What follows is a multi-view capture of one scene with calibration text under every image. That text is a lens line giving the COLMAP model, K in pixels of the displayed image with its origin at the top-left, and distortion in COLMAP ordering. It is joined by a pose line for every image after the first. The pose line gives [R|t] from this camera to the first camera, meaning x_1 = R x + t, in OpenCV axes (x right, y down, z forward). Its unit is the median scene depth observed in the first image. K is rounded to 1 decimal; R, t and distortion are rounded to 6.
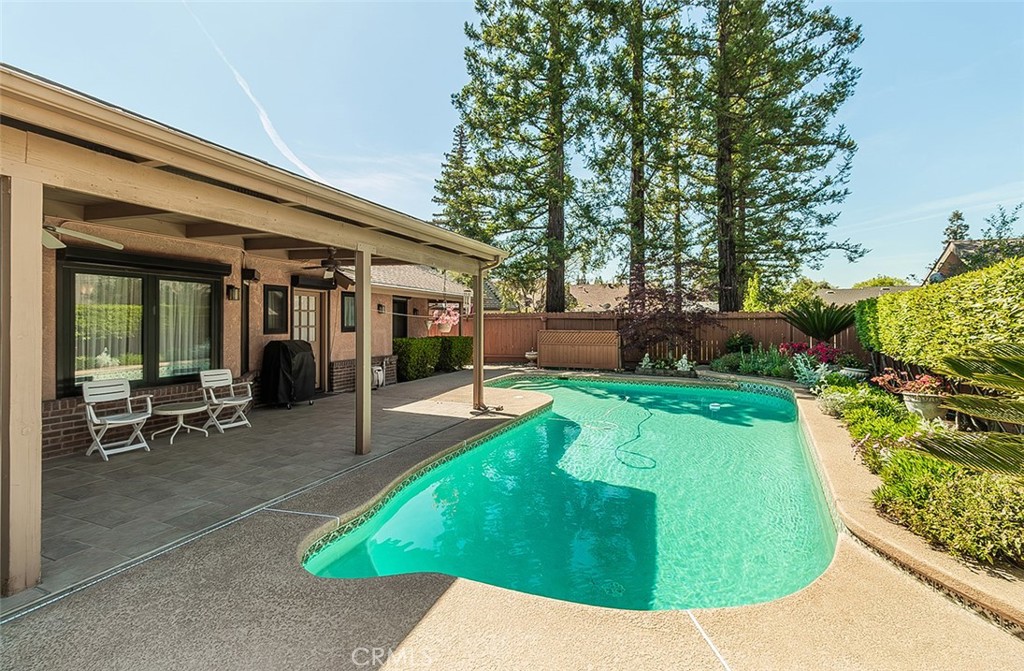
lens RADIAL K [[467.4, 0, 512.3], [0, 467.4, 321.5], [0, 0, 1]] dist [0.000665, -0.000201]
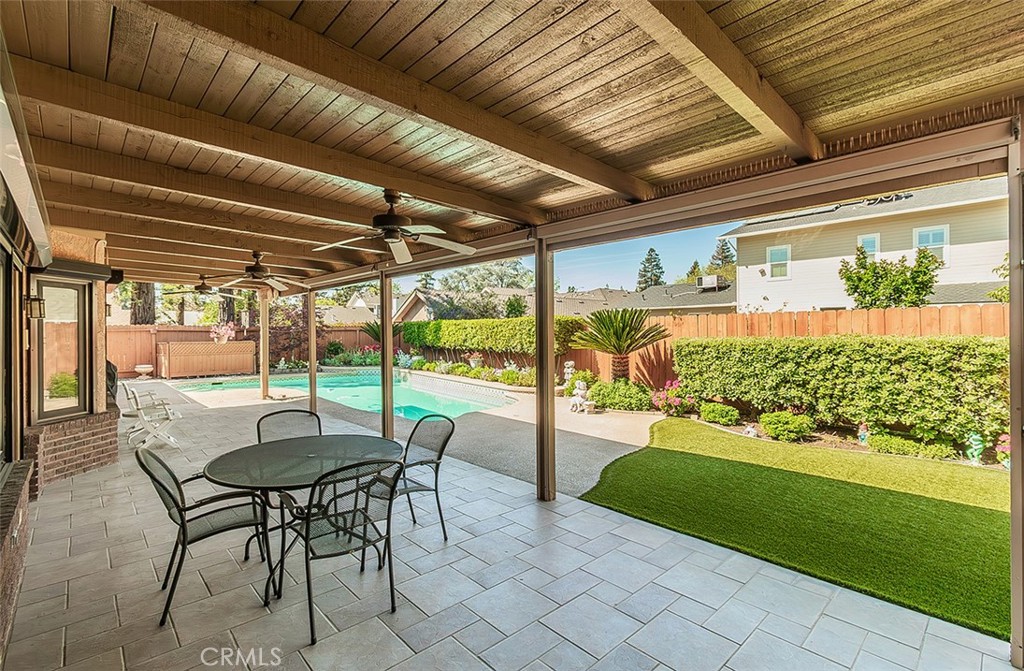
lens RADIAL K [[464.4, 0, 511.9], [0, 464.4, 328.5], [0, 0, 1]] dist [0.001107, -0.000701]
pose [[0.421939, 0.001602, 0.906623, -0.646545], [0.004093, 0.999985, -0.003672, -0.005942], [-0.906615, 0.005260, 0.421926, -0.136798]]
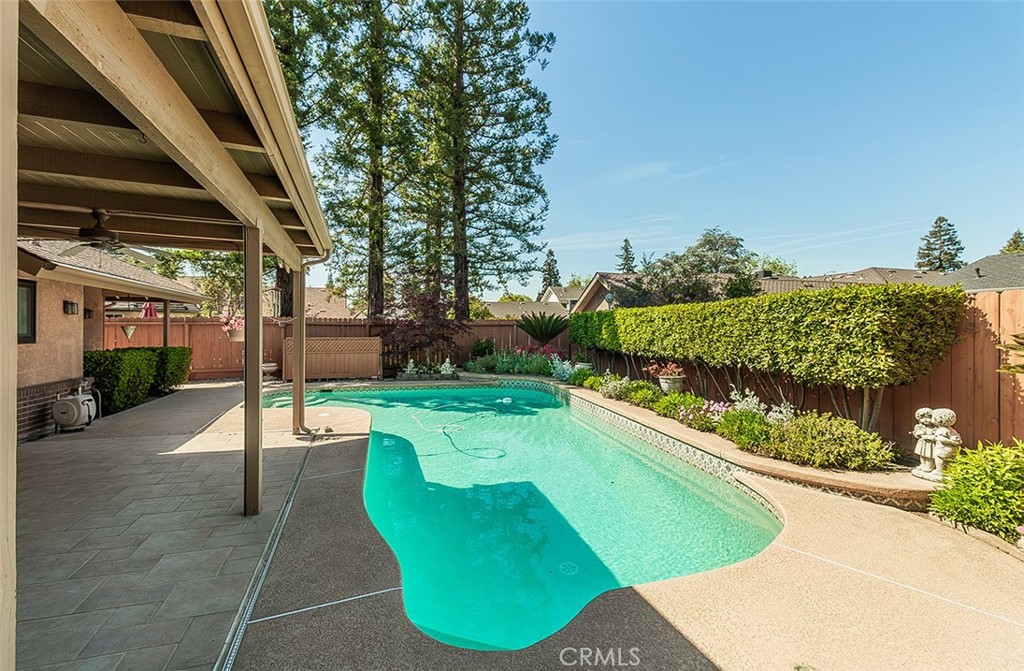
lens RADIAL K [[464.4, 0, 511.9], [0, 464.4, 328.5], [0, 0, 1]] dist [0.001107, -0.000701]
pose [[0.763768, 0.001299, 0.645490, -0.205954], [-0.002103, 0.999998, 0.000476, 0.000614], [-0.645488, -0.001721, 0.763769, 0.090225]]
